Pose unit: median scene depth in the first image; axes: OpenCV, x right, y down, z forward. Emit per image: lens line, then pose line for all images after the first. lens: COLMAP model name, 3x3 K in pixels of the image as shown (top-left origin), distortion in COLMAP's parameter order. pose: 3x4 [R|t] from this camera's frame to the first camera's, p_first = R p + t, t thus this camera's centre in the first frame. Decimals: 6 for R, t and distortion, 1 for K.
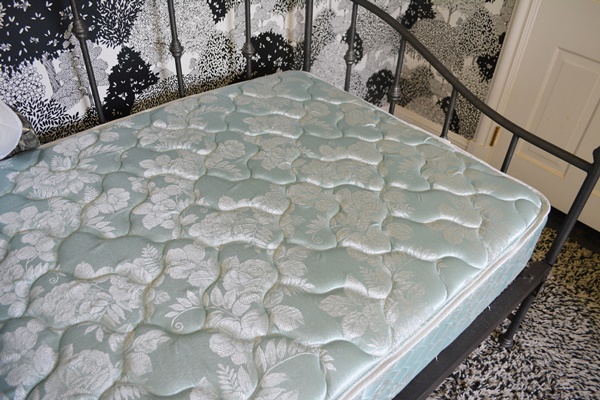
lens RADIAL K [[470.3, 0, 300.0], [0, 470.3, 200.0], [0, 0, 1]] dist [-0.078625, 0.008293]
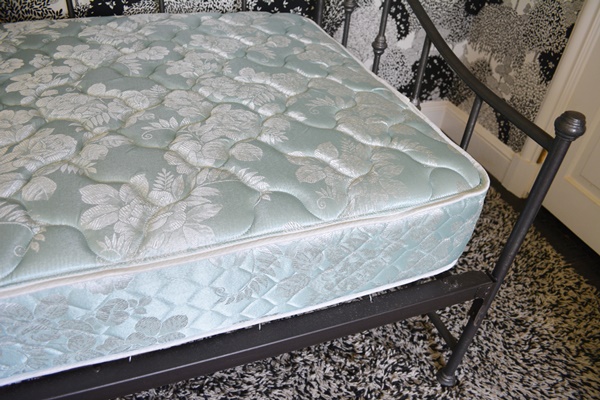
lens RADIAL K [[470.3, 0, 300.0], [0, 470.3, 200.0], [0, 0, 1]] dist [-0.078625, 0.008293]
pose [[0.938176, 0.244646, -0.244896, 0.307994], [-0.253489, 0.967327, -0.004756, 0.075837], [0.235730, 0.066541, 0.969538, 0.148382]]
